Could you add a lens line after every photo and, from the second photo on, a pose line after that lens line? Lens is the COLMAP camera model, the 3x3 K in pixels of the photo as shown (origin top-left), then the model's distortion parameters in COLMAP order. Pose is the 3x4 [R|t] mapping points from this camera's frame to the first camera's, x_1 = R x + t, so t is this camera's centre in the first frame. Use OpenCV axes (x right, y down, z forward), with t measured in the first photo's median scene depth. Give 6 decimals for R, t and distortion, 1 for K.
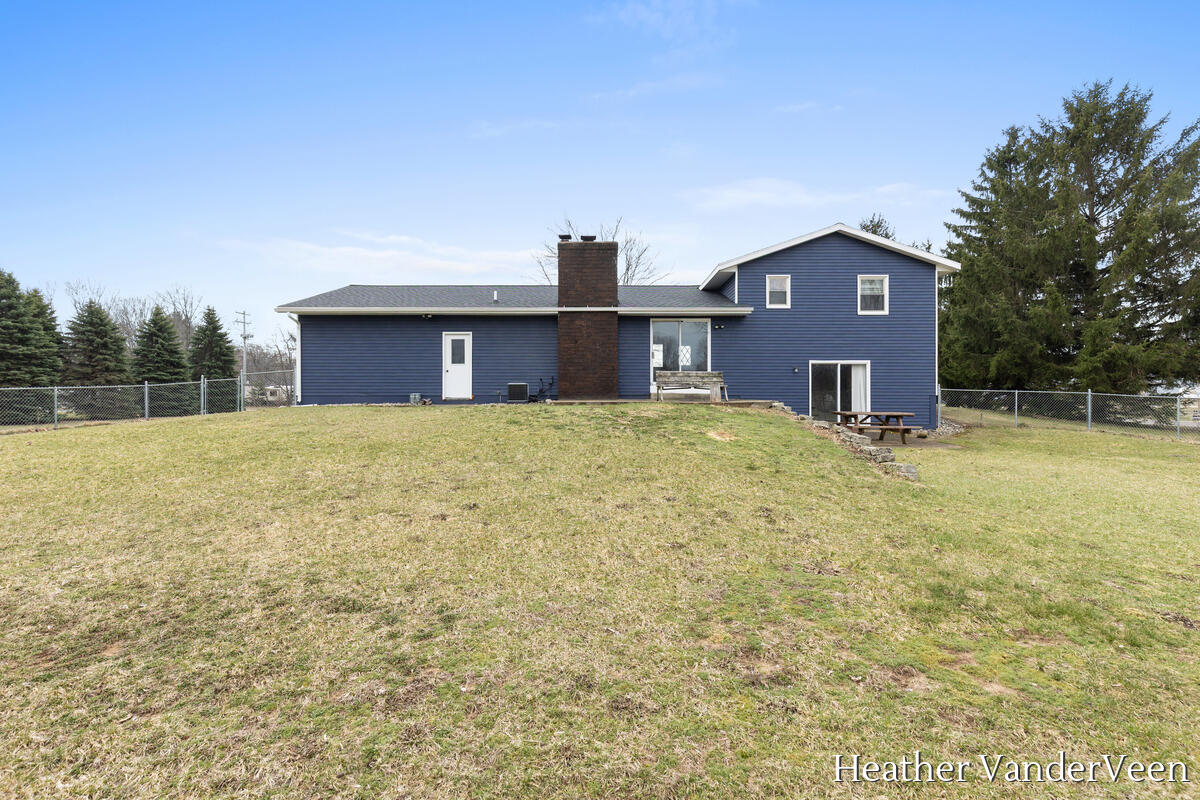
lens RADIAL K [[565.2, 0, 600.0], [0, 565.2, 400.0], [0, 0, 1]] dist [-0.003636, -0.000146]
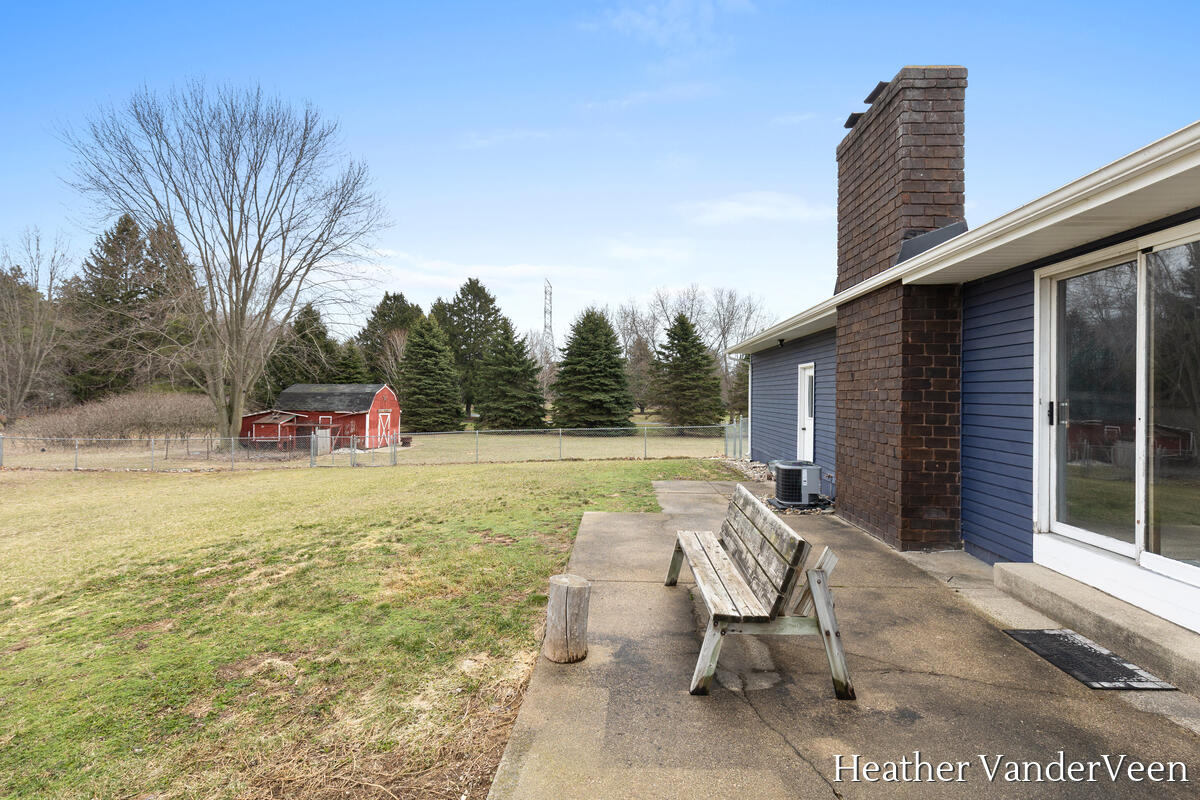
lens RADIAL K [[582.5, 0, 610.1], [0, 582.5, 388.1], [0, 0, 1]] dist [-0.001353, -0.000390]
pose [[-0.035610, -0.010851, -0.999307, 0.358943], [-0.014424, 0.999842, -0.010342, -0.085338], [0.999262, 0.014046, -0.035761, 0.818026]]
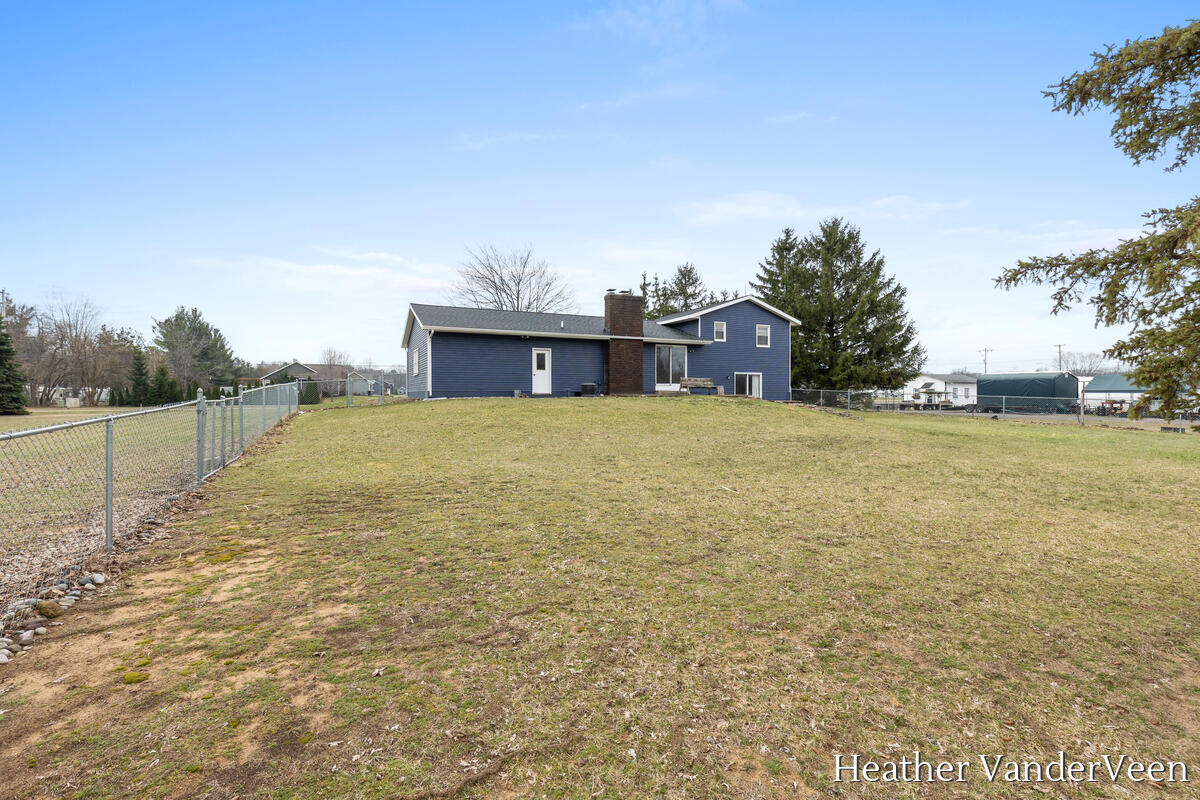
lens RADIAL K [[546.6, 0, 602.4], [0, 546.6, 396.1], [0, 0, 1]] dist [0.002347, -0.000152]
pose [[0.904085, 0.000571, 0.427353, -0.714001], [-0.001561, 0.999997, 0.001968, 0.000527], [-0.427350, -0.002446, 0.904083, -0.346015]]
